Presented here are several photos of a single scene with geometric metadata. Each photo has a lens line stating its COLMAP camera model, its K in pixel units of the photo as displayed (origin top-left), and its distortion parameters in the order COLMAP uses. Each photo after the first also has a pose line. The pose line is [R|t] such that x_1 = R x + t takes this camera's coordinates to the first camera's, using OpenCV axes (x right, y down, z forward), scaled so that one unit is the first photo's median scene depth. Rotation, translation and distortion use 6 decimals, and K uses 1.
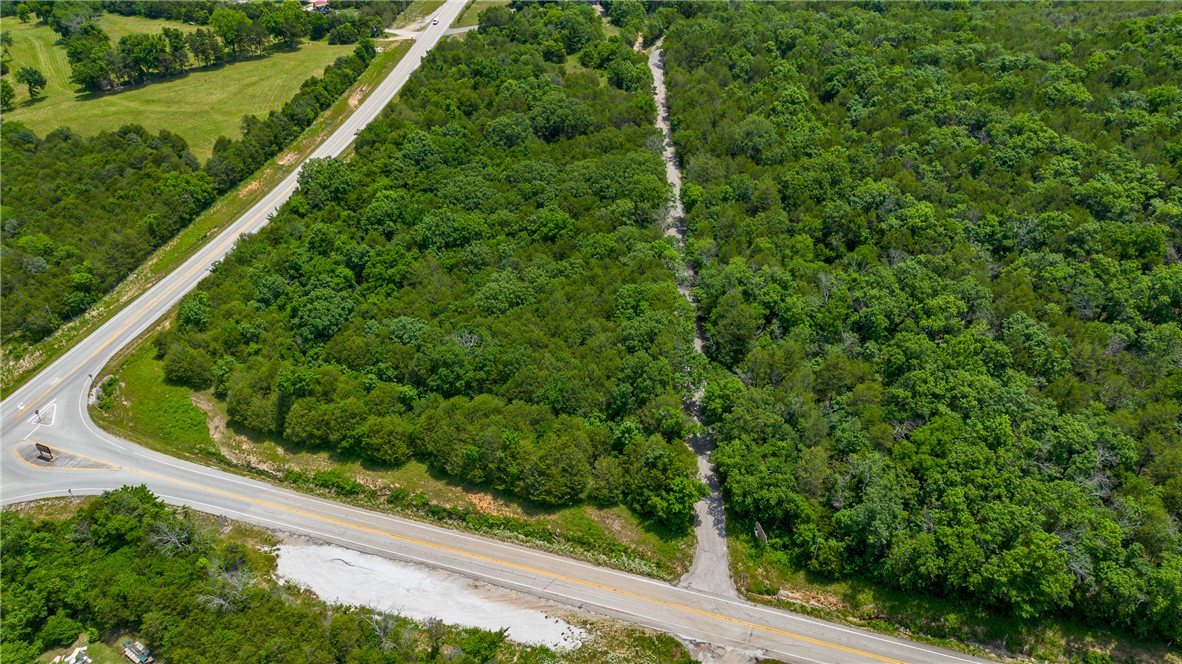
lens RADIAL K [[840.0, 0, 592.5], [0, 840.0, 331.7], [0, 0, 1]] dist [0.062291, -0.056824]
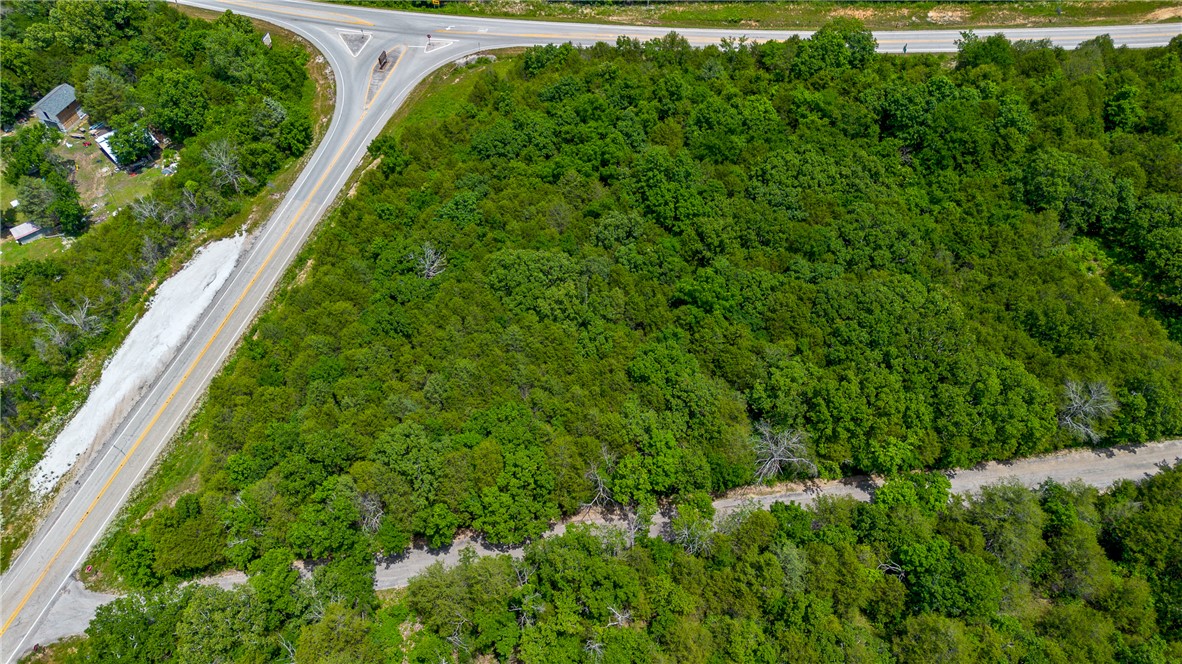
lens RADIAL K [[840.0, 0, 592.5], [0, 840.0, 331.7], [0, 0, 1]] dist [0.062291, -0.056824]
pose [[0.150122, 0.779399, -0.608276, 0.365750], [-0.567093, 0.571858, 0.592777, -0.469440], [0.809857, 0.255960, 0.527840, 0.683672]]
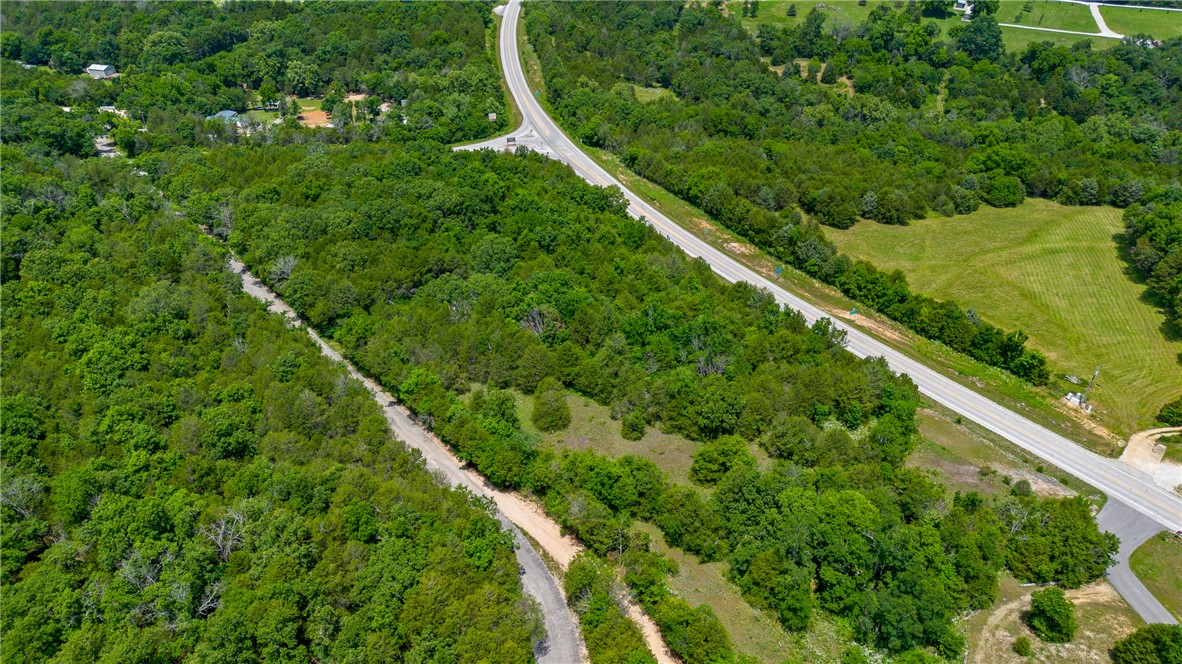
lens RADIAL K [[840.0, 0, 592.5], [0, 840.0, 331.7], [0, 0, 1]] dist [0.062291, -0.056824]
pose [[-0.768403, 0.344283, -0.539469, 0.404302], [-0.363929, 0.458320, 0.810863, -1.255878], [0.526416, 0.819397, -0.226880, 1.815587]]
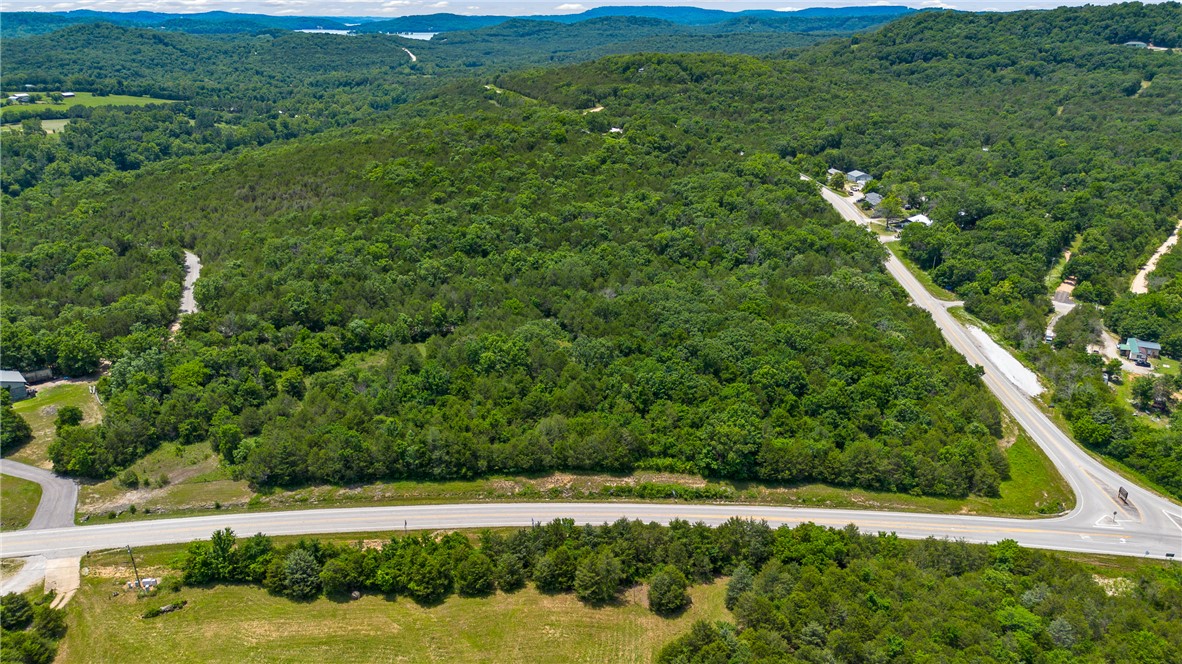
lens RADIAL K [[840.0, 0, 592.5], [0, 840.0, 331.7], [0, 0, 1]] dist [0.062291, -0.056824]
pose [[-0.324088, -0.321601, 0.889685, -1.375385], [0.546511, 0.703997, 0.453558, -0.998282], [-0.772200, 0.633215, -0.052398, 1.454560]]
